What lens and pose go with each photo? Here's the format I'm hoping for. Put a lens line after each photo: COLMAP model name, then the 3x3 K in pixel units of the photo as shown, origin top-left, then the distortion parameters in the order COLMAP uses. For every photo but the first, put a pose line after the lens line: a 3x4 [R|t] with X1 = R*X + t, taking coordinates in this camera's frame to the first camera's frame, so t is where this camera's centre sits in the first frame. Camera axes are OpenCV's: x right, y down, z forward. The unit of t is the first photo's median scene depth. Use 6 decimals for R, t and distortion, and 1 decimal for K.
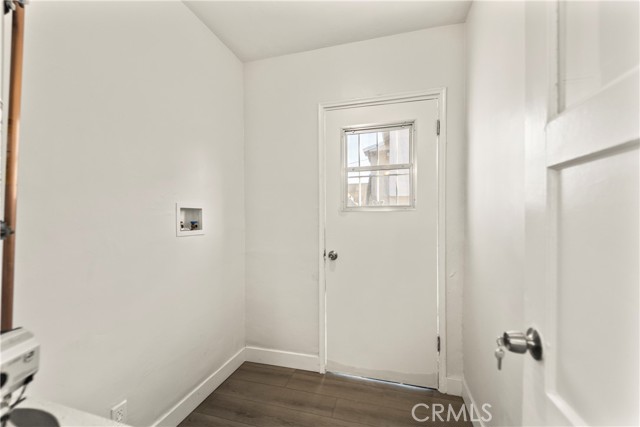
lens RADIAL K [[259.6, 0, 318.7], [0, 259.6, 212.6], [0, 0, 1]] dist [0.030903, -0.016040]
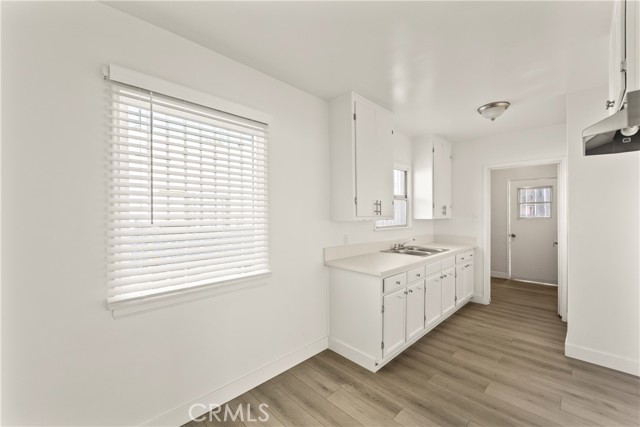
lens RADIAL K [[259.6, 0, 318.7], [0, 259.6, 212.6], [0, 0, 1]] dist [0.030903, -0.016040]
pose [[0.879902, 0.004854, -0.475130, -0.435649], [-0.006032, 0.999981, -0.000954, -0.059986], [0.475117, 0.003705, 0.879915, -2.378898]]
